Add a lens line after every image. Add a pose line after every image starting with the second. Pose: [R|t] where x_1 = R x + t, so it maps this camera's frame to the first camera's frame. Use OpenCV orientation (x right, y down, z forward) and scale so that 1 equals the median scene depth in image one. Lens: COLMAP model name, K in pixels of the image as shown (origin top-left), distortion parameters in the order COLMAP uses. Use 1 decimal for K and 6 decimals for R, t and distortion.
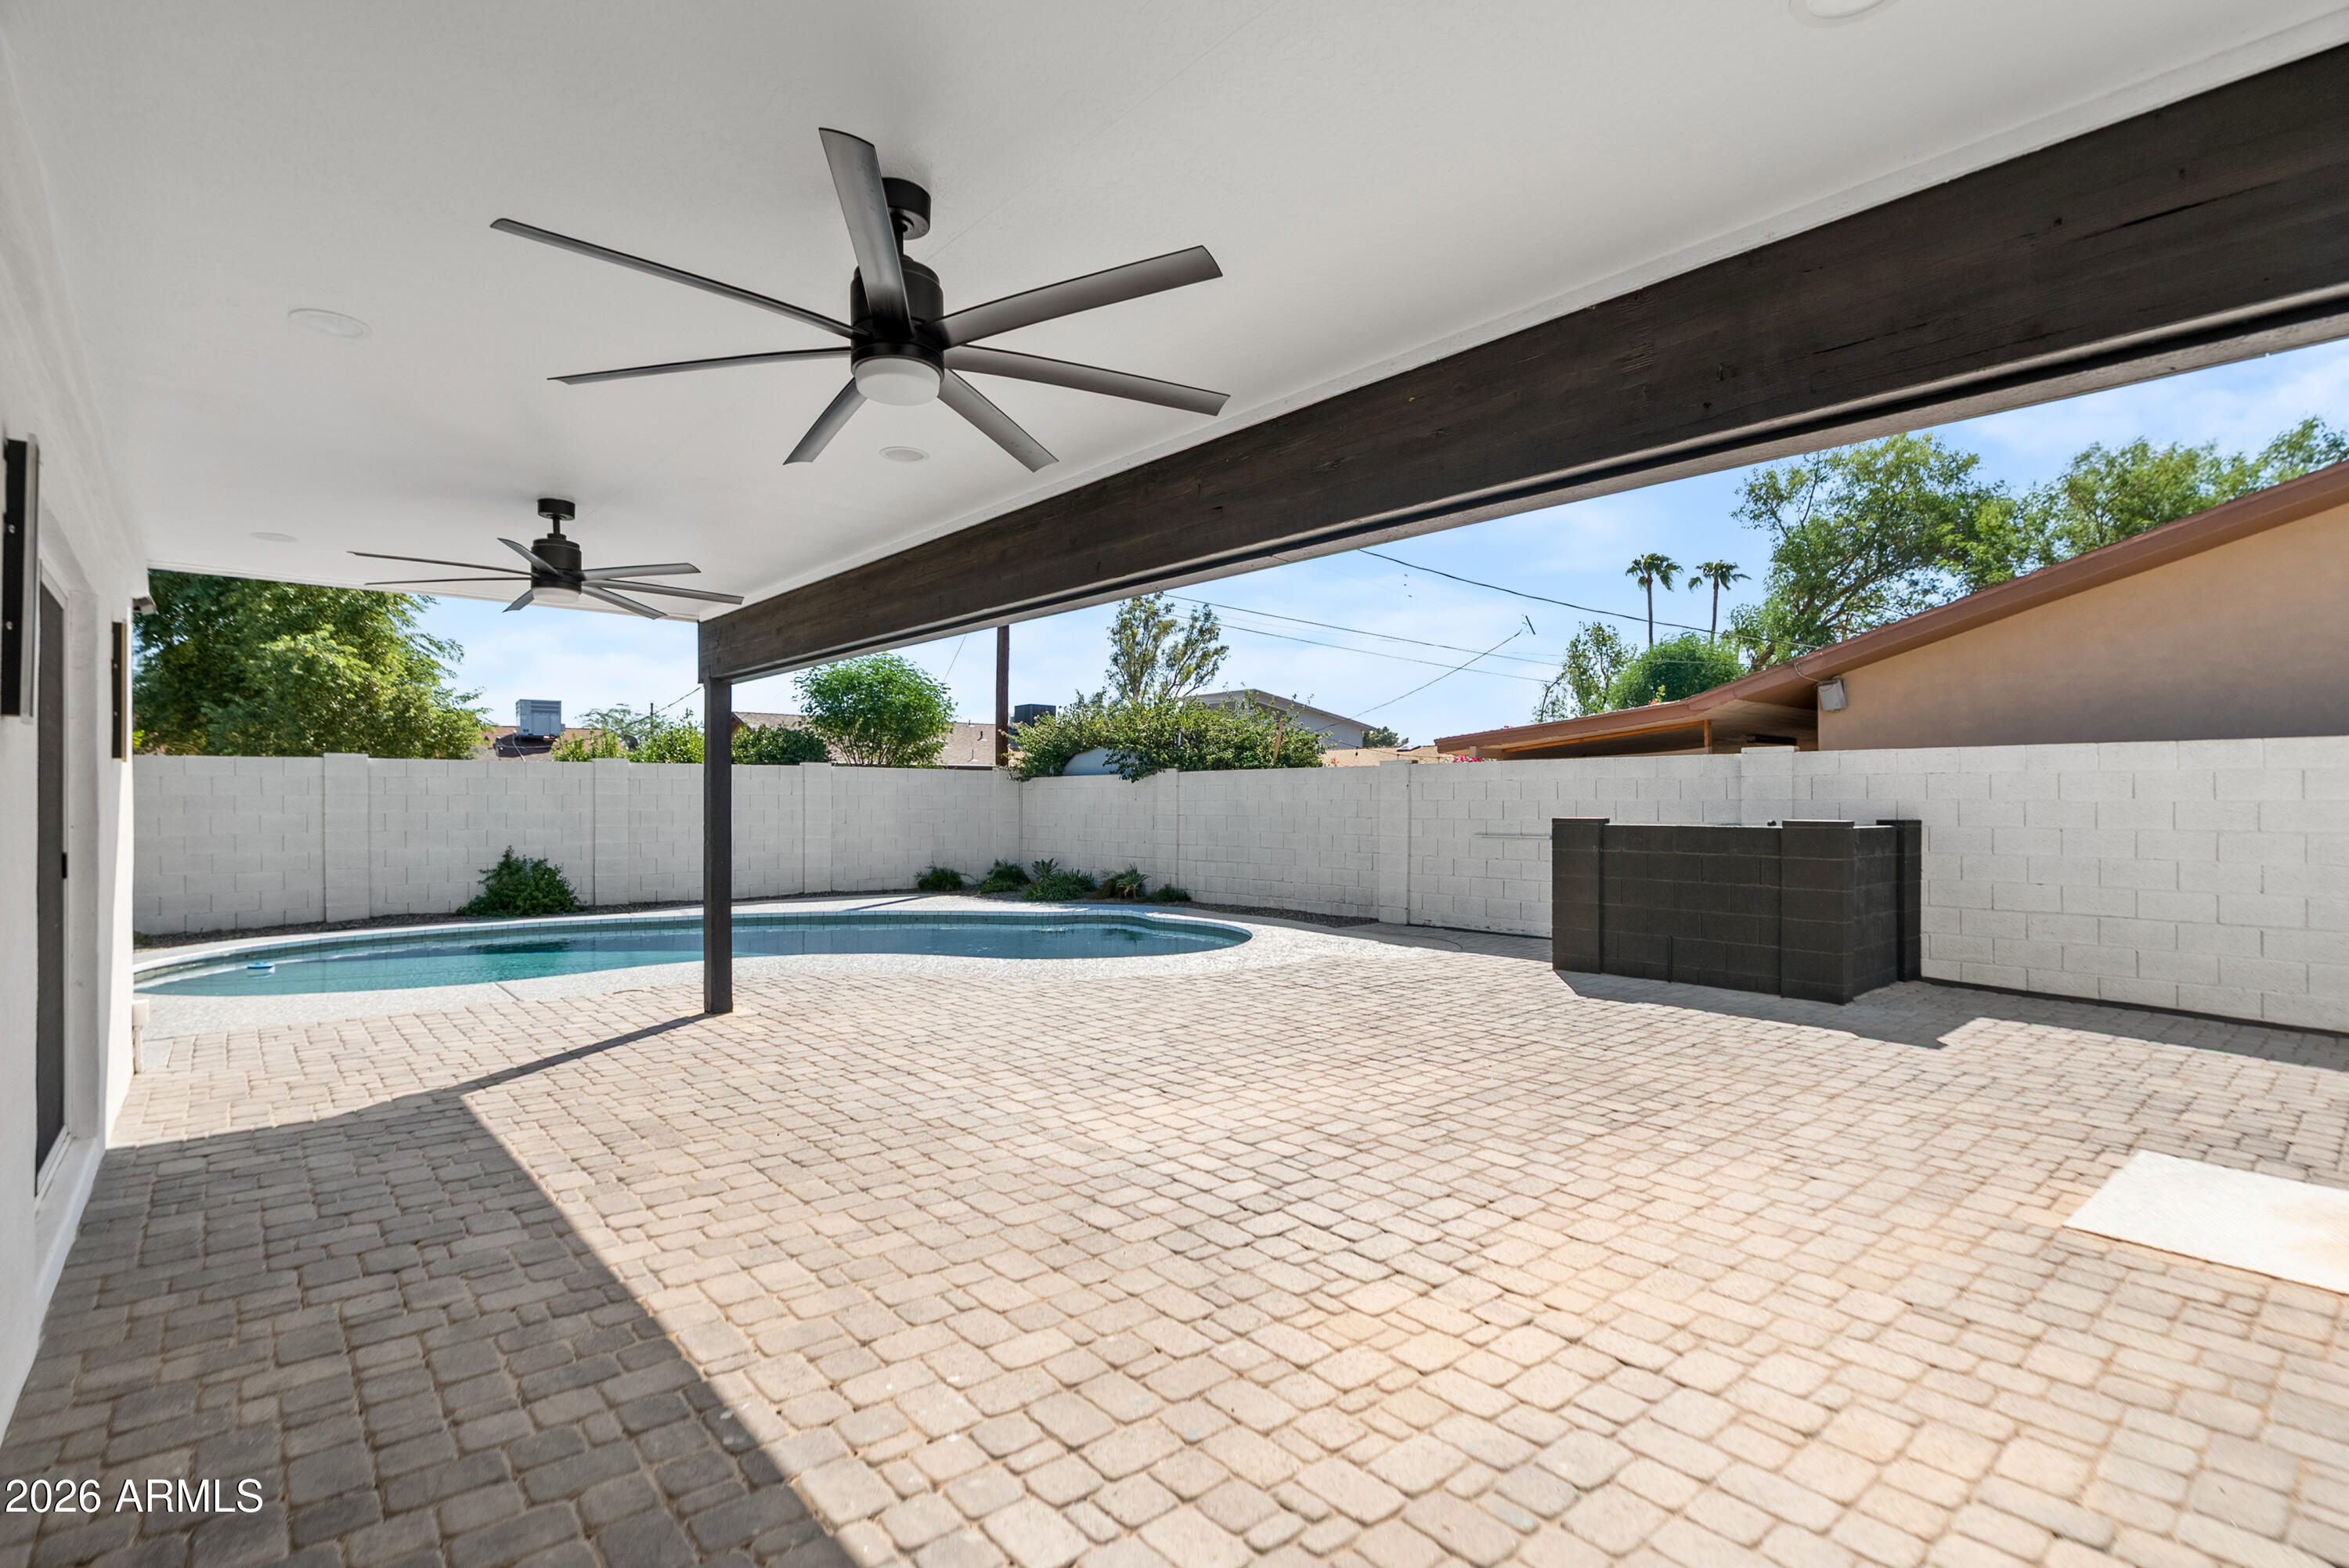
lens RADIAL K [[1112.7, 0, 1182.3], [0, 1112.7, 789.8], [0, 0, 1]] dist [0.000409, 0.001227]
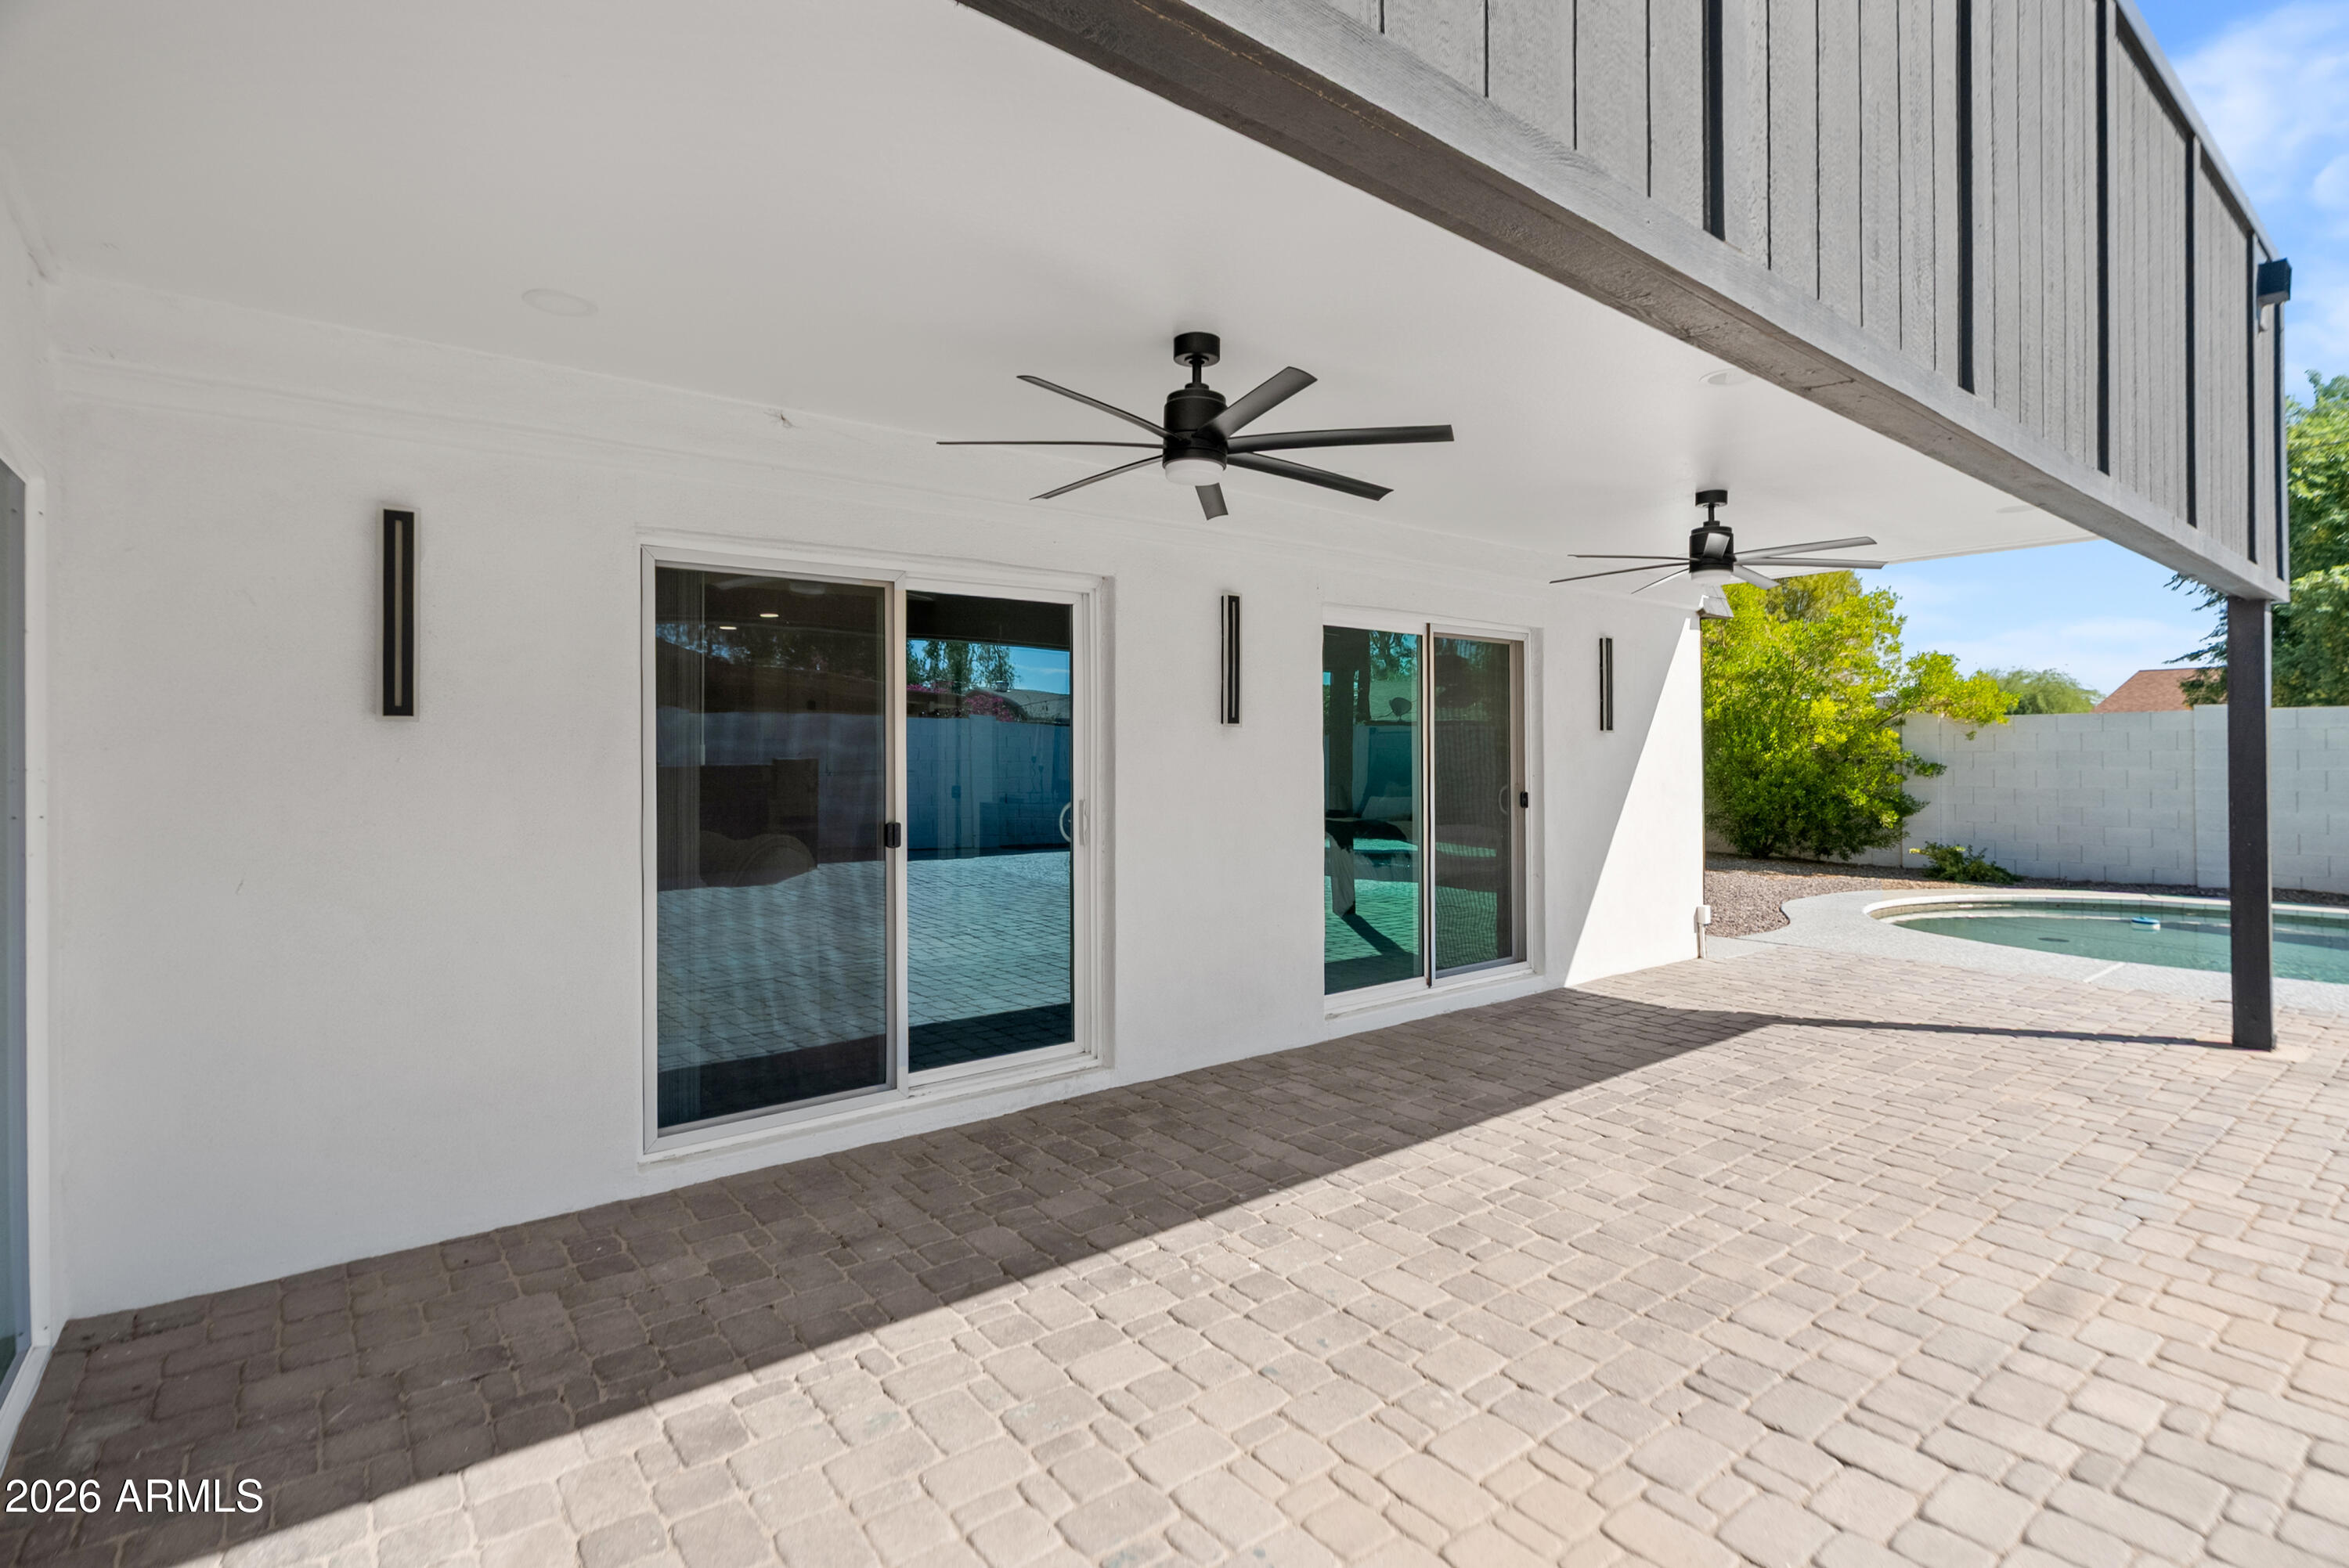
lens RADIAL K [[1112.7, 0, 1182.3], [0, 1112.7, 789.8], [0, 0, 1]] dist [0.000409, 0.001227]
pose [[-0.033748, 0.029642, -0.998991, 0.652058], [0.013553, 0.999482, 0.029199, -0.004131], [0.999338, -0.012554, -0.034132, 0.591366]]
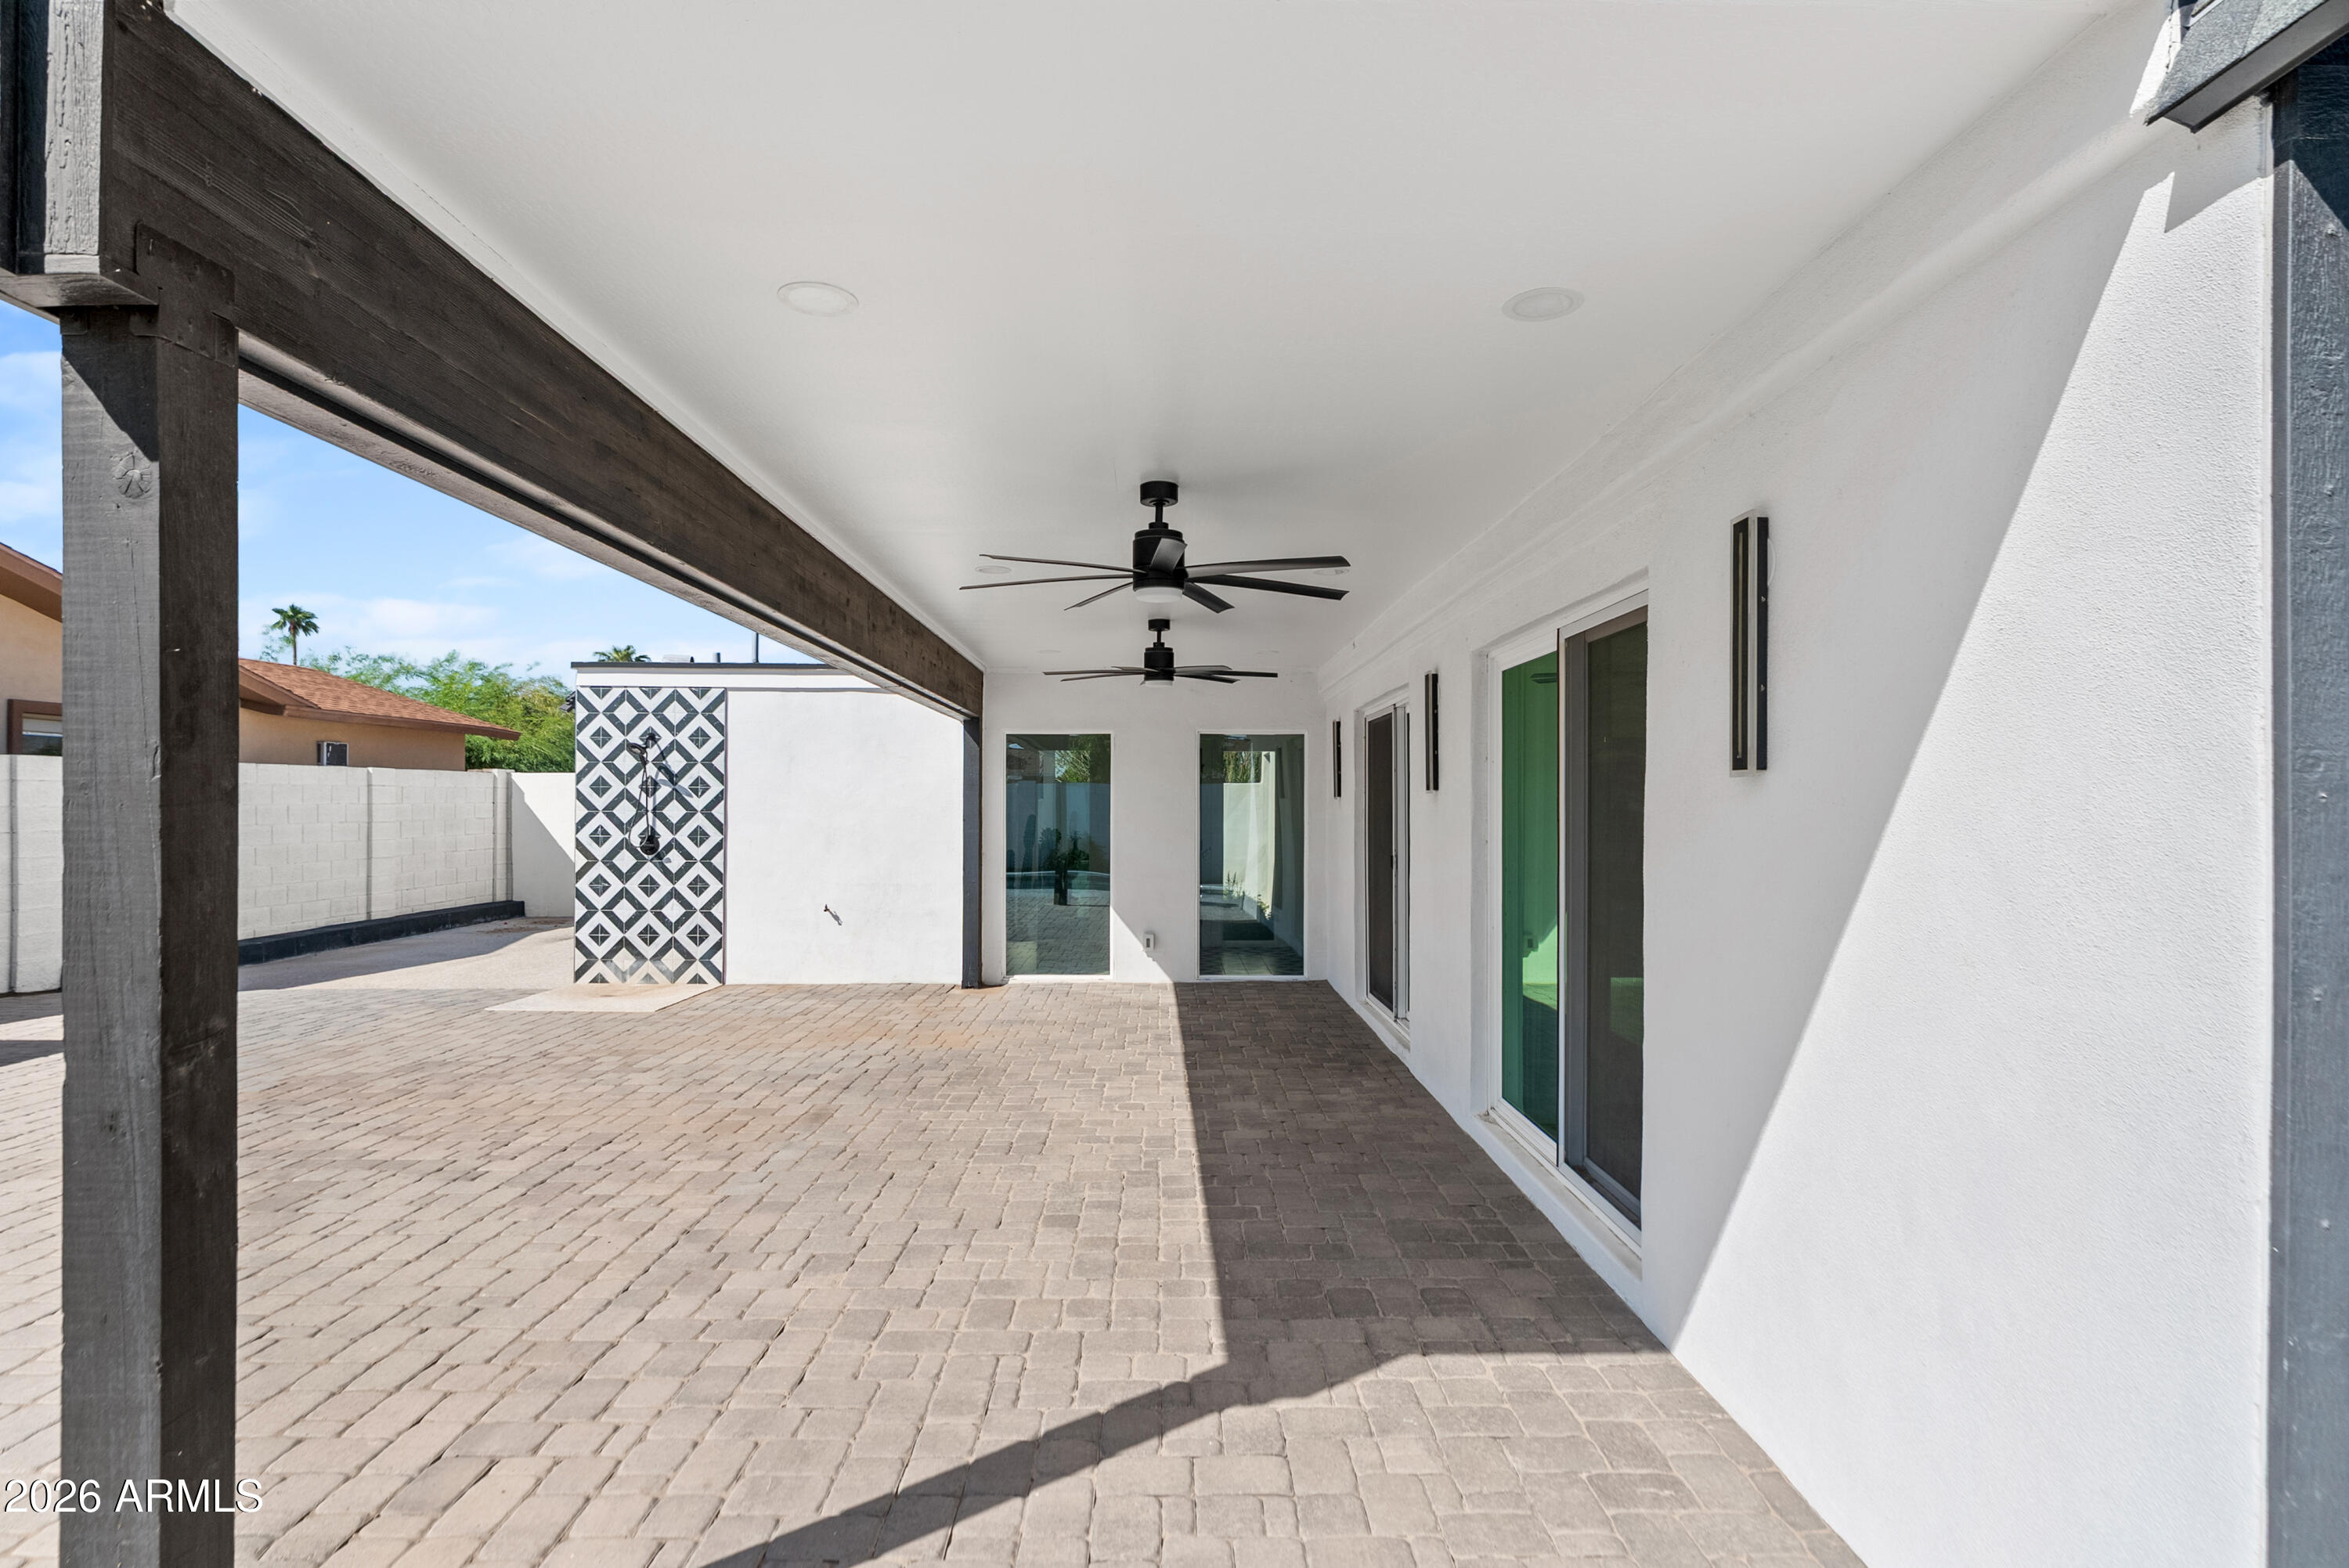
lens RADIAL K [[1215.5, 0, 1174.5], [0, 1215.5, 784.0], [0, 0, 1]] dist [0.000653, 0.000566]
pose [[-0.763529, 0.005618, 0.645750, -1.378466], [-0.011687, 0.999678, -0.022515, -0.006989], [-0.645668, -0.024738, -0.763217, 1.995730]]
